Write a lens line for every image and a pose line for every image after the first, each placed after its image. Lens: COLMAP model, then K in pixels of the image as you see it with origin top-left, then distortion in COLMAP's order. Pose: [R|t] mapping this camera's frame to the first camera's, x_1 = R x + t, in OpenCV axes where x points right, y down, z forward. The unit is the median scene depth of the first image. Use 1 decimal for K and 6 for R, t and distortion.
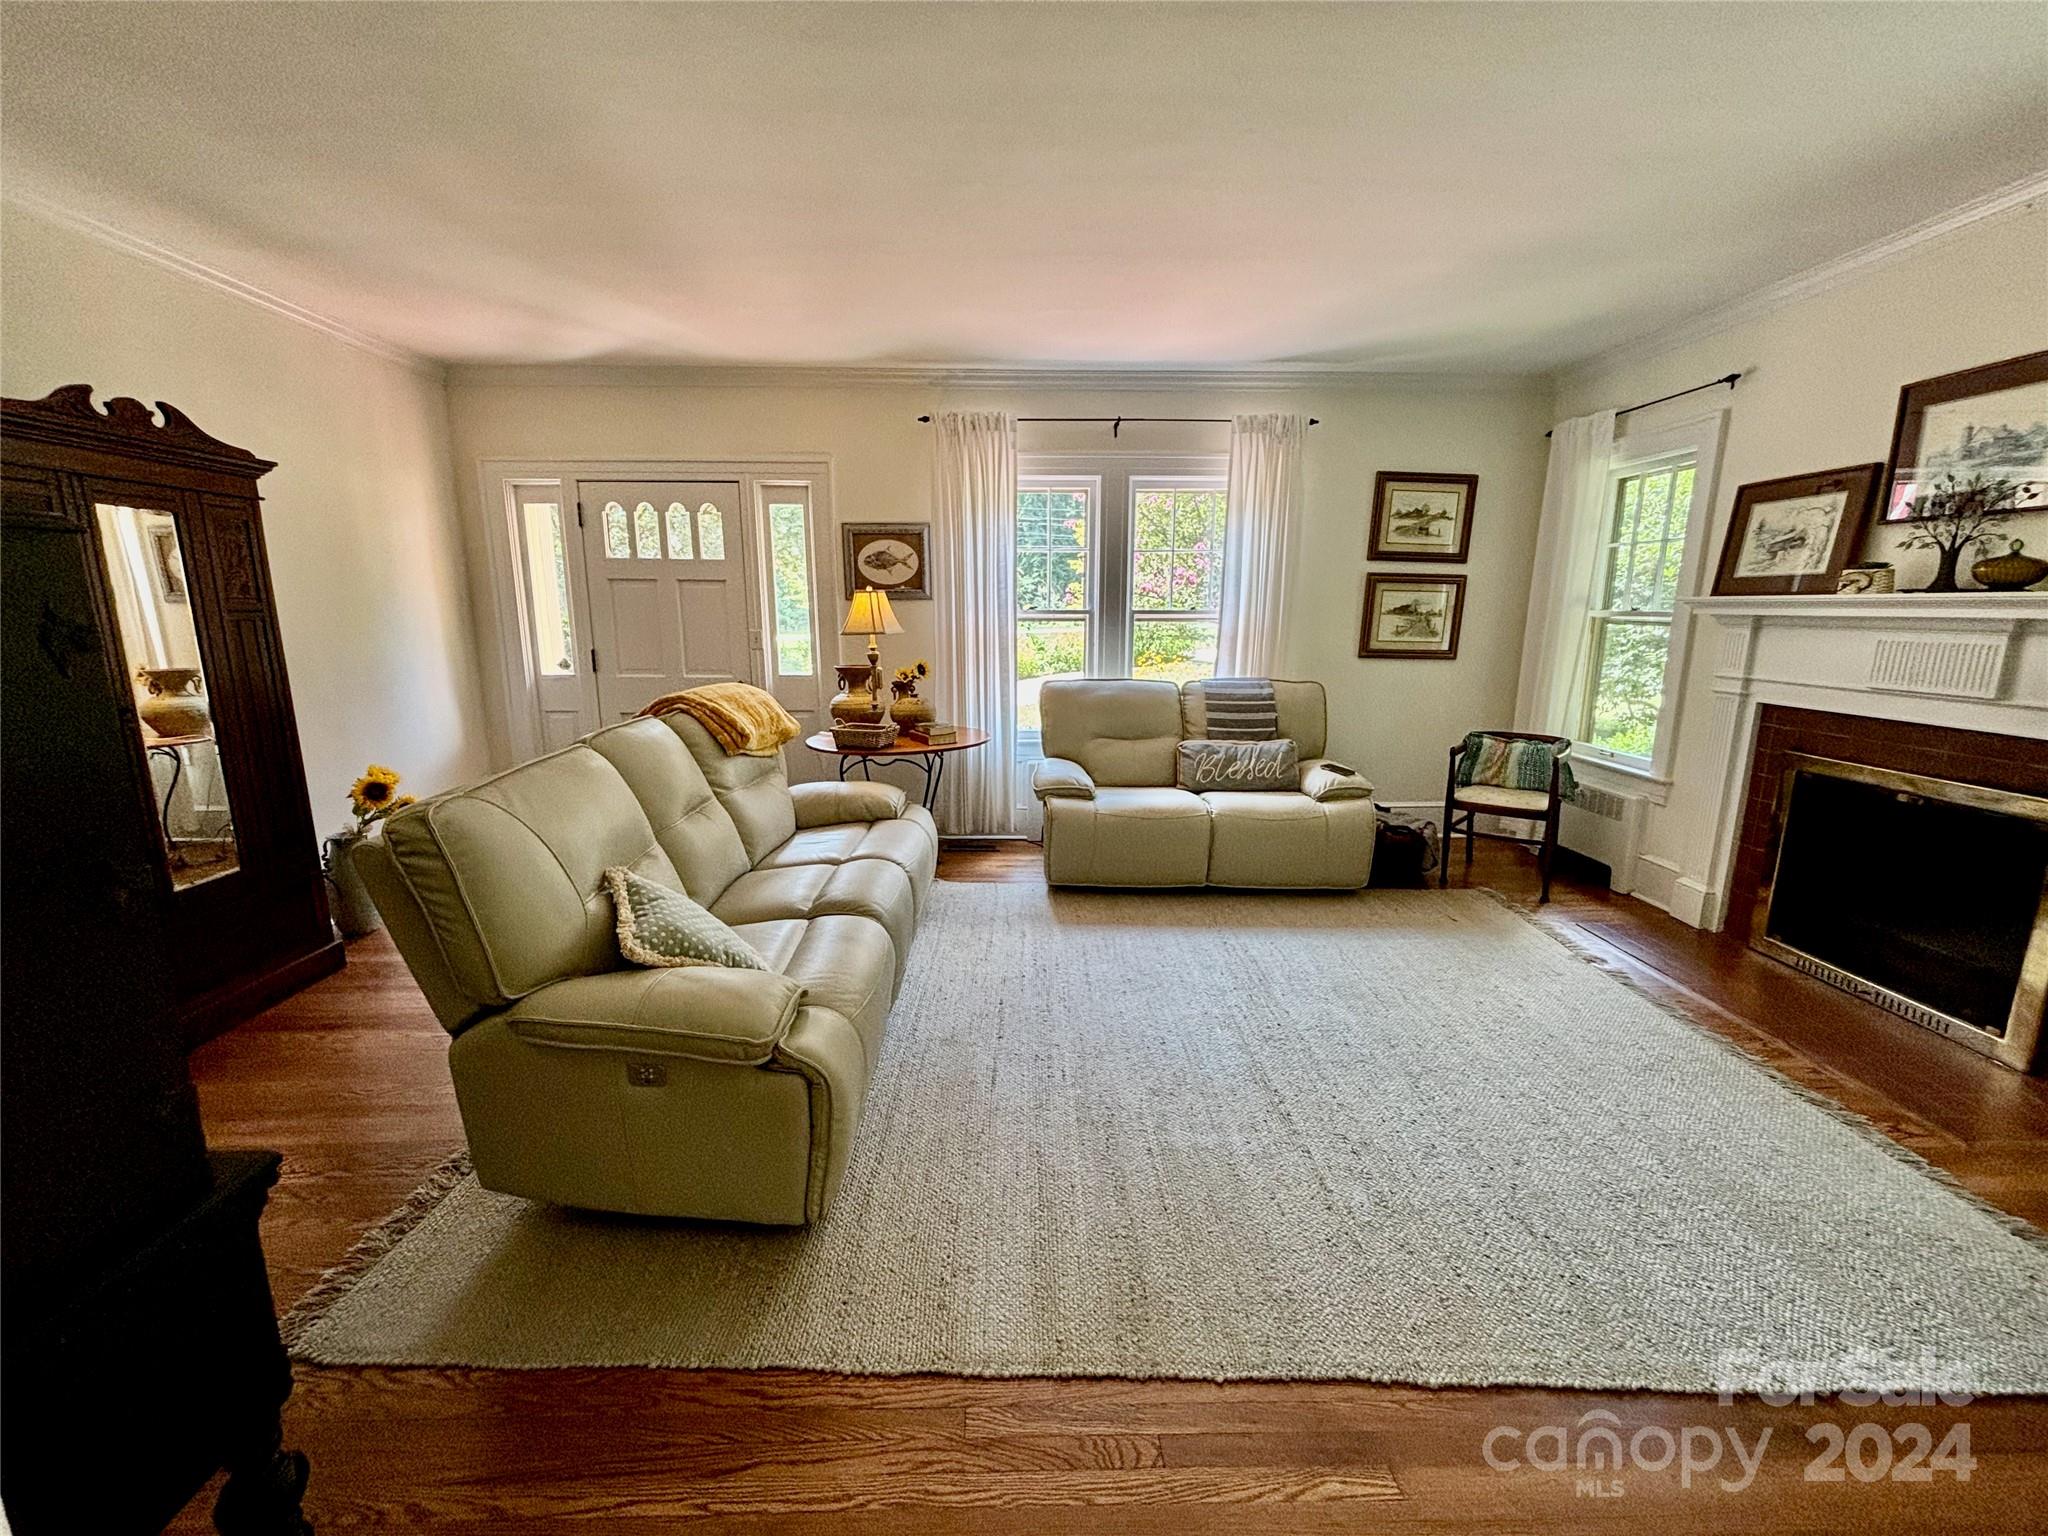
lens RADIAL K [[822.7, 0, 1015.4], [0, 822.7, 769.2], [0, 0, 1]] dist [0.001129, -0.000715]
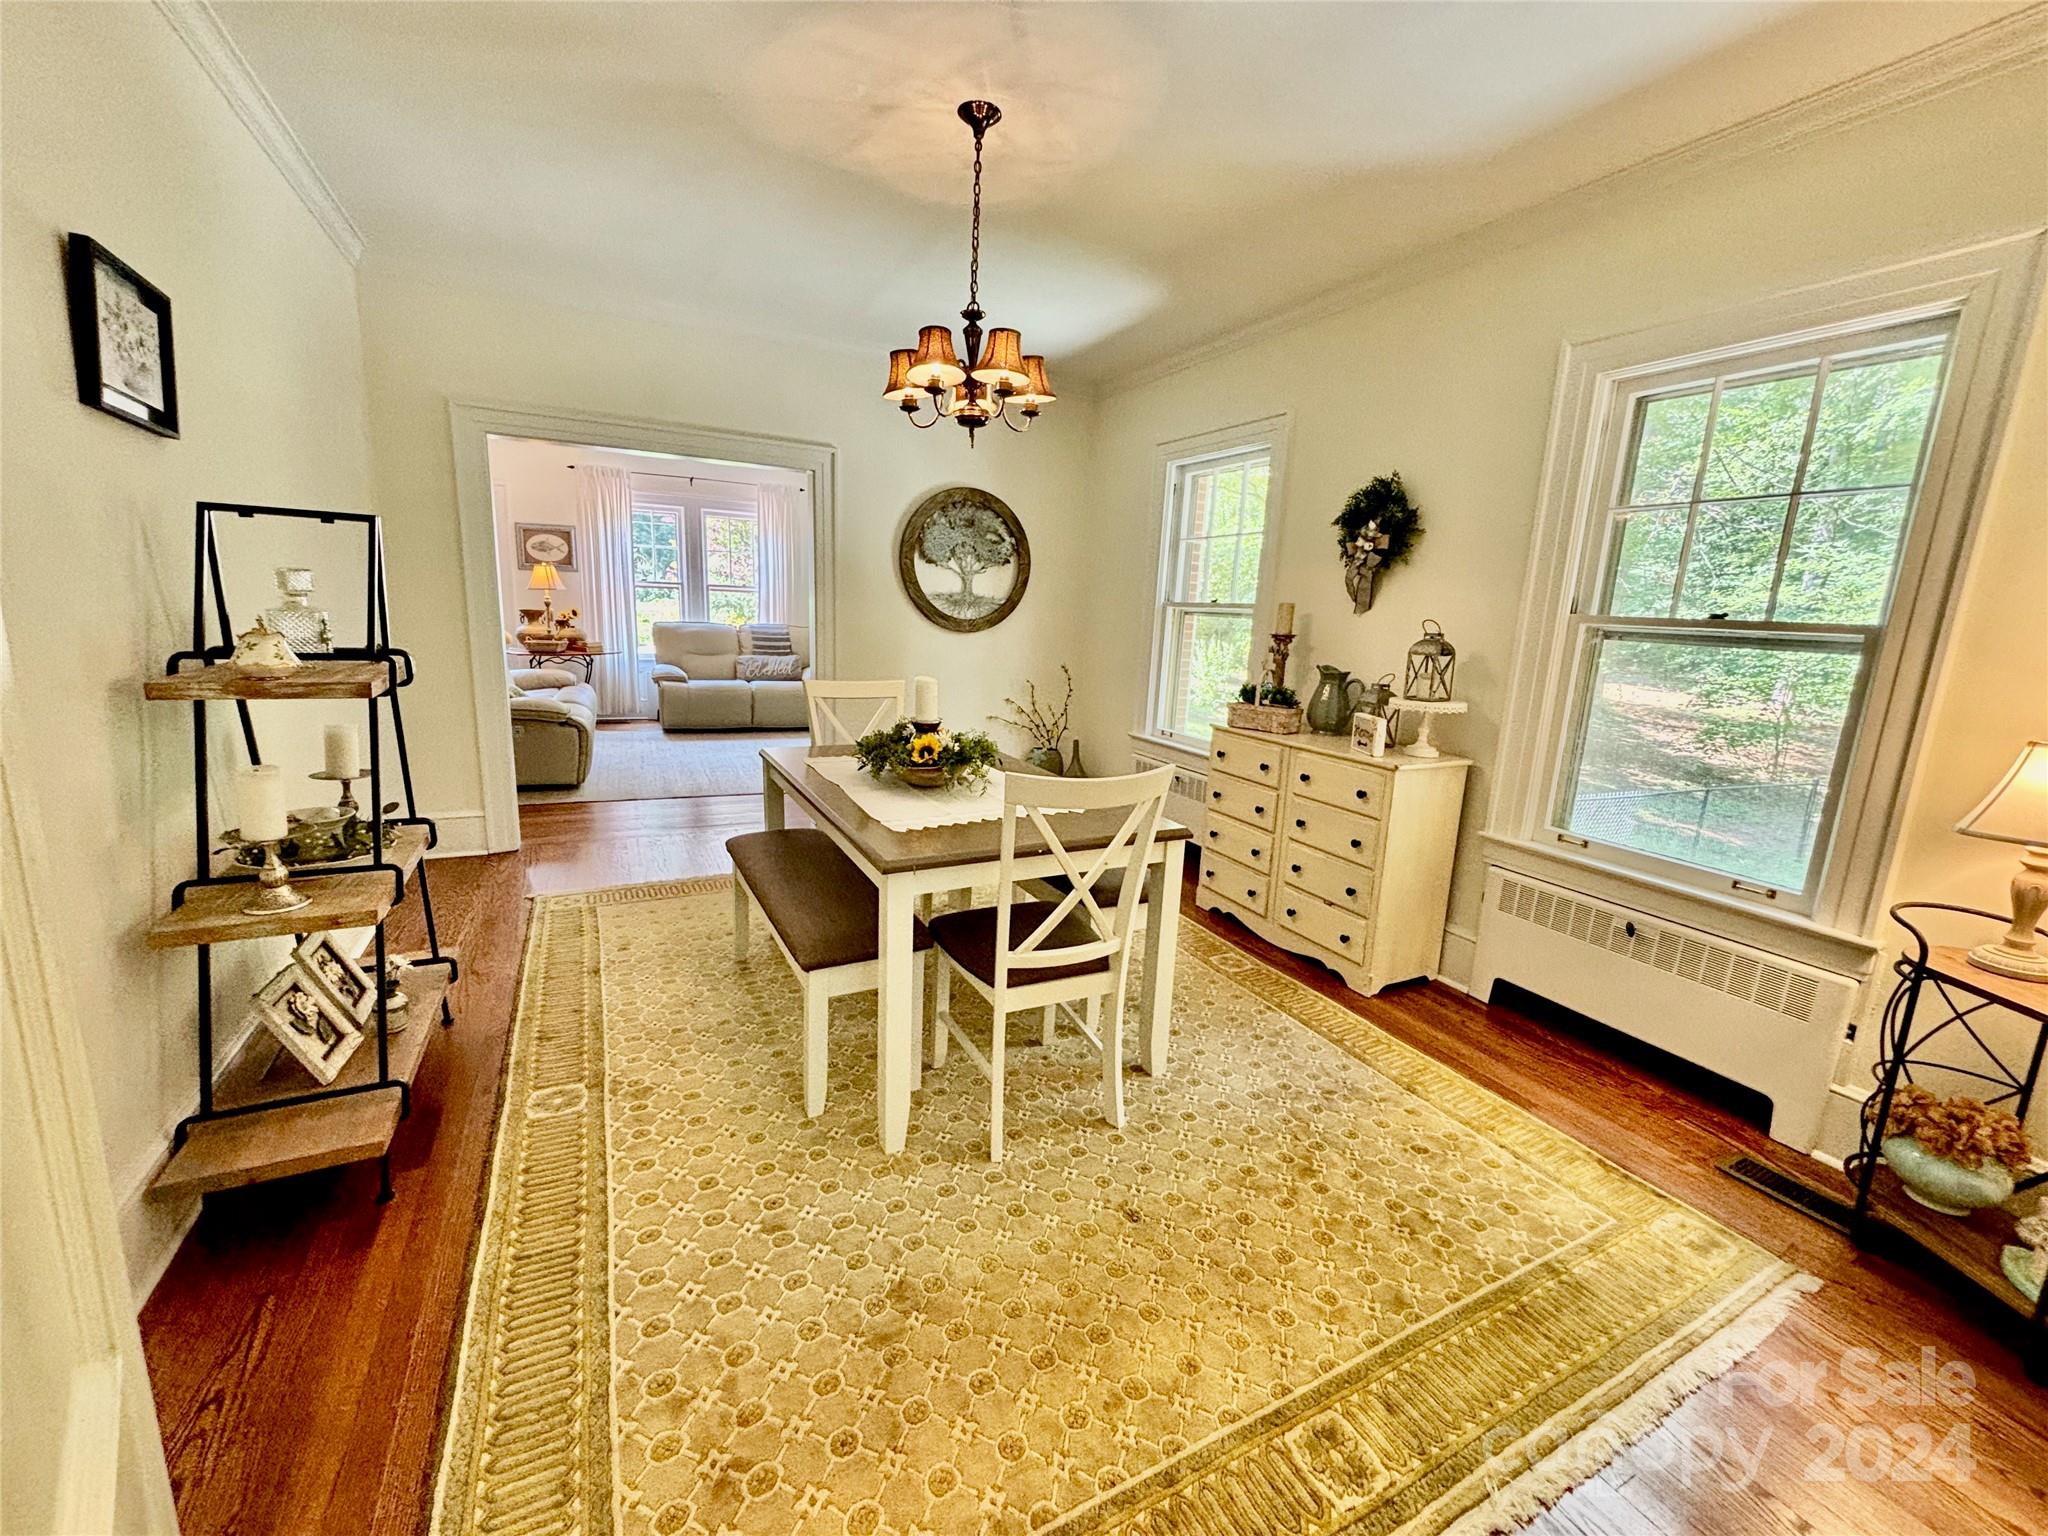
lens RADIAL K [[822.7, 0, 1035.1], [0, 822.7, 764.6], [0, 0, 1]] dist [0.001129, -0.000715]
pose [[0.893651, -0.050715, 0.445888, -0.037544], [0.042798, 0.998696, 0.027816, 0.181451], [-0.446718, -0.005775, 0.894656, -0.927038]]
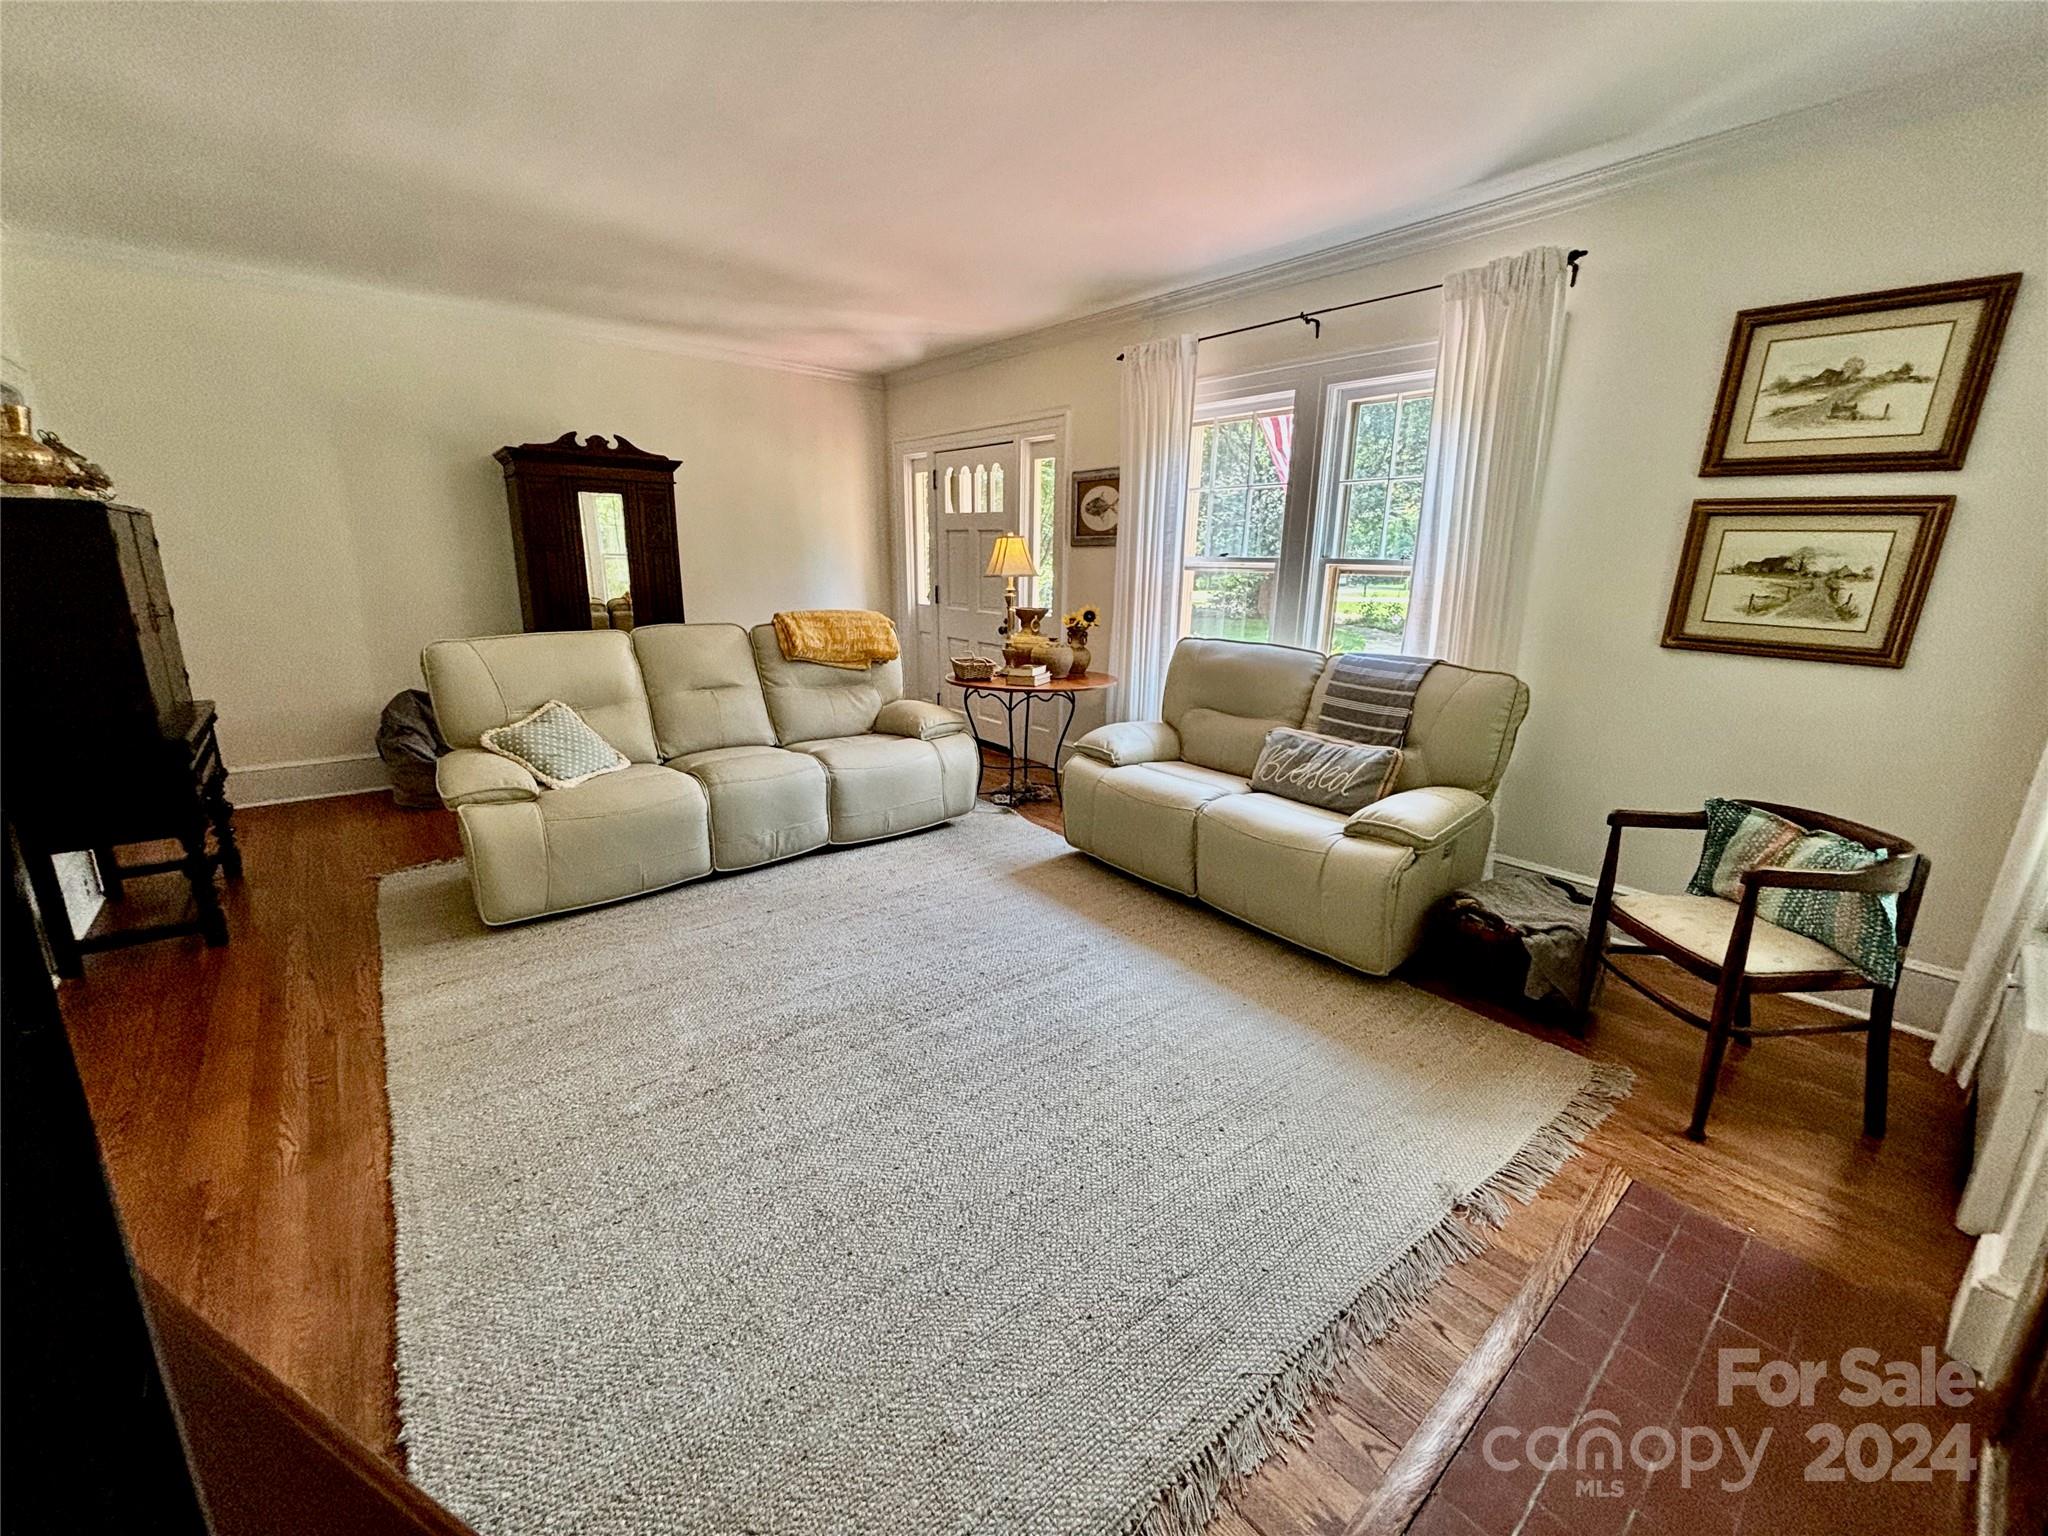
lens RADIAL K [[822.7, 0, 1028.3], [0, 822.7, 771.9], [0, 0, 1]] dist [0.001129, -0.000715]
pose [[0.628742, 0.206357, -0.749734, 0.634117], [-0.165871, 0.977547, 0.129958, -0.053018], [0.759718, 0.042649, 0.648853, 0.297807]]
